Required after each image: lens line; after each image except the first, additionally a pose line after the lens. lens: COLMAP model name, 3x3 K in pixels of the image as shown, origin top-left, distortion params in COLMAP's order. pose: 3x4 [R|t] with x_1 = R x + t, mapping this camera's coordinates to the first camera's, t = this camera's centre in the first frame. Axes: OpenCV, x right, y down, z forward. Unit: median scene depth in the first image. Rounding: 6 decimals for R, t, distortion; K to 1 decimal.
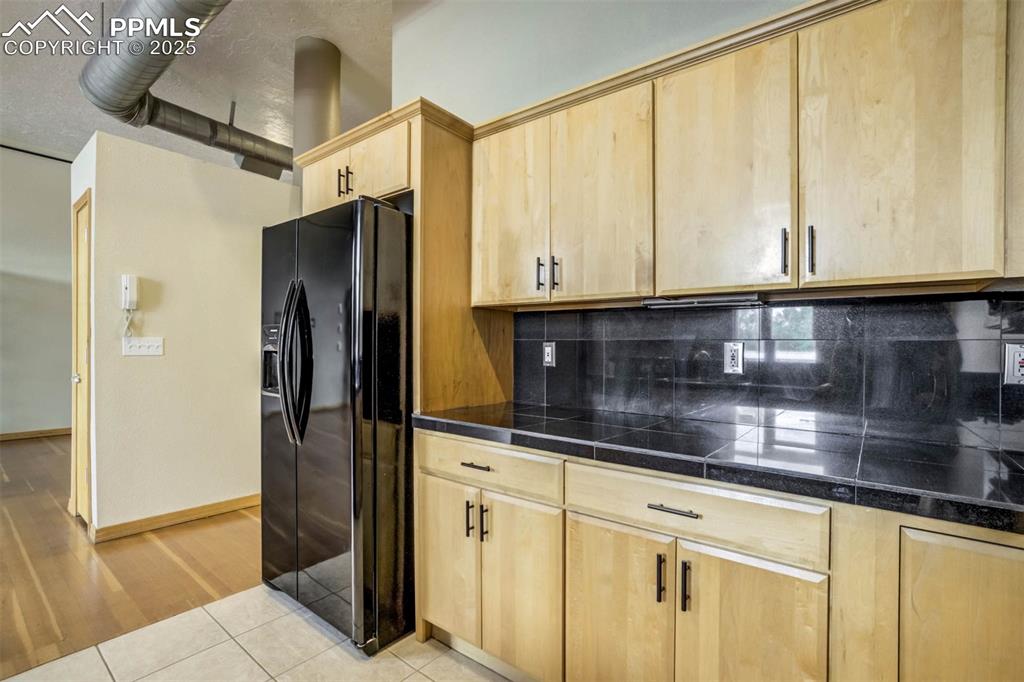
lens RADIAL K [[476.9, 0, 504.0], [0, 476.9, 340.1], [0, 0, 1]] dist [-0.032125, 0.010358]
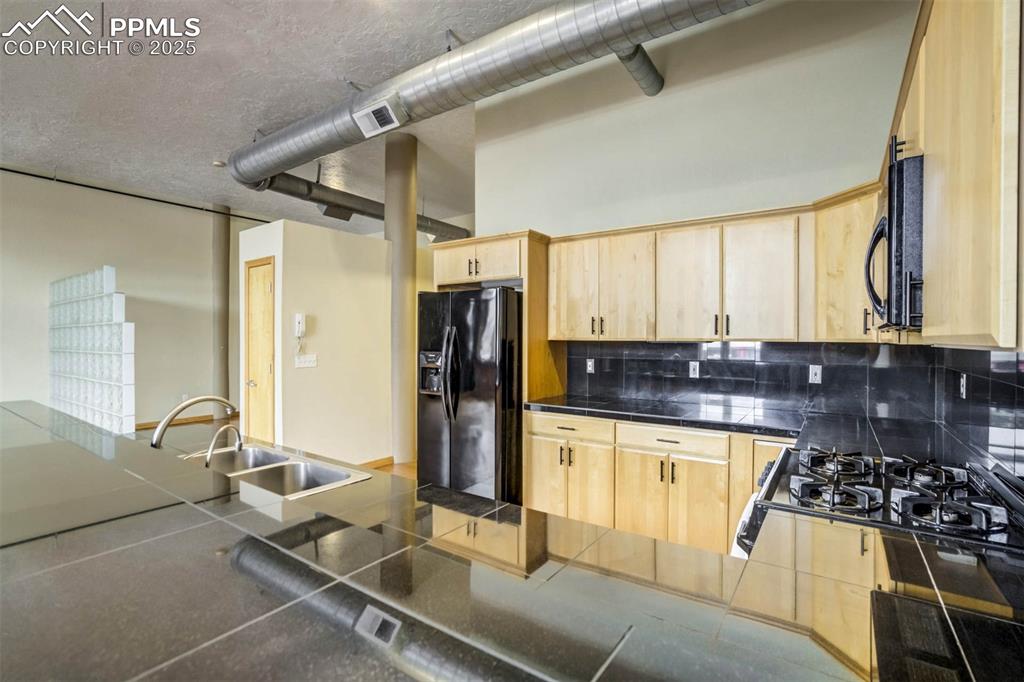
lens RADIAL K [[476.9, 0, 514.7], [0, 476.9, 346.4], [0, 0, 1]] dist [-0.032125, 0.010358]
pose [[0.996912, -0.011437, 0.077695, -0.361790], [0.008823, 0.999386, 0.033906, -0.119116], [-0.078035, -0.033116, 0.996400, -0.796219]]
